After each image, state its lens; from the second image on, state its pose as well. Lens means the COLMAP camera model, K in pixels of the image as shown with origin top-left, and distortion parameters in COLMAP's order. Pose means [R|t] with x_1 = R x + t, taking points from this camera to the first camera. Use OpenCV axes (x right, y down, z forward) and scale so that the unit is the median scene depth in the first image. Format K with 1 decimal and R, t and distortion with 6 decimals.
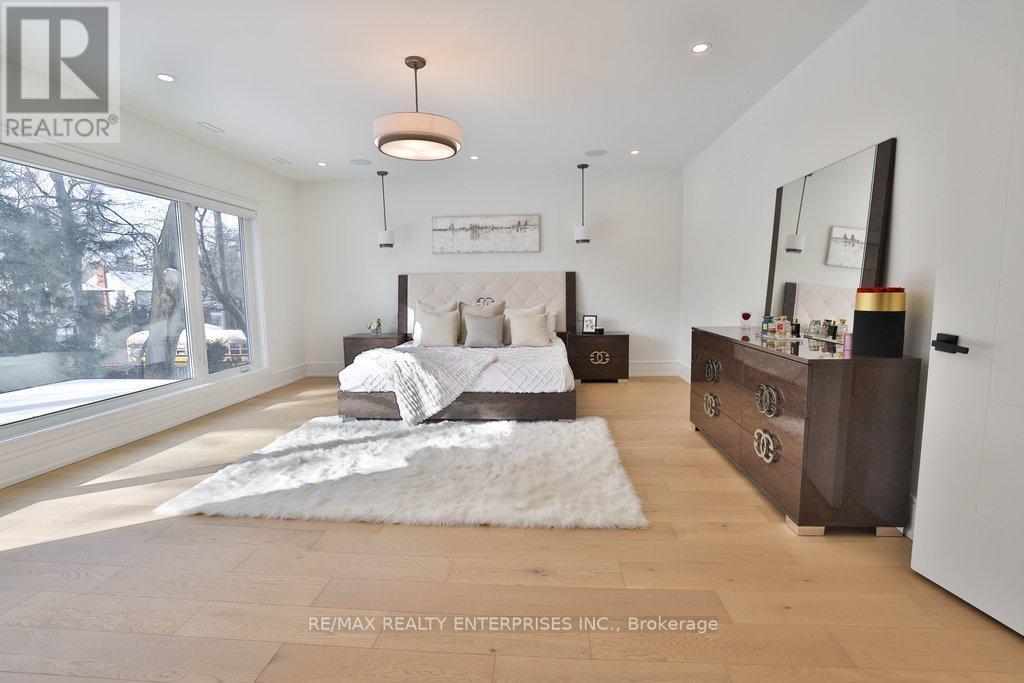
lens RADIAL K [[498.4, 0, 510.8], [0, 498.4, 341.1], [0, 0, 1]] dist [-0.037276, 0.001148]
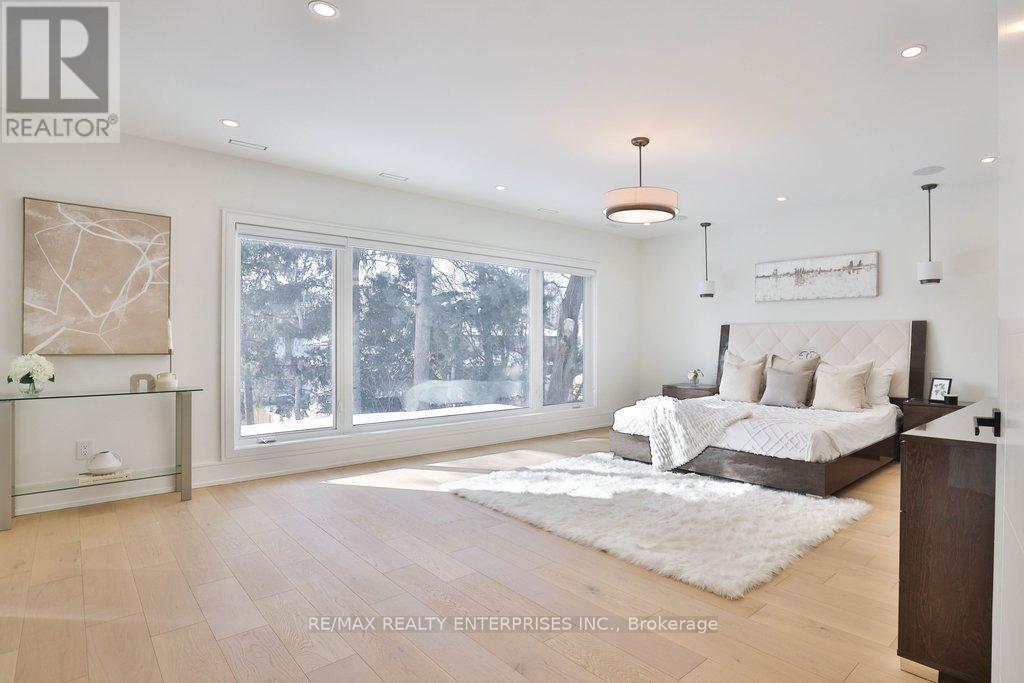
lens RADIAL K [[531.6, 0, 511.8], [0, 531.6, 340.6], [0, 0, 1]] dist [-0.033199, 0.000718]
pose [[0.713300, 0.015454, -0.700688, 0.347767], [-0.085023, 0.994281, -0.064624, -0.002801], [0.695682, 0.105671, 0.710535, -0.021661]]
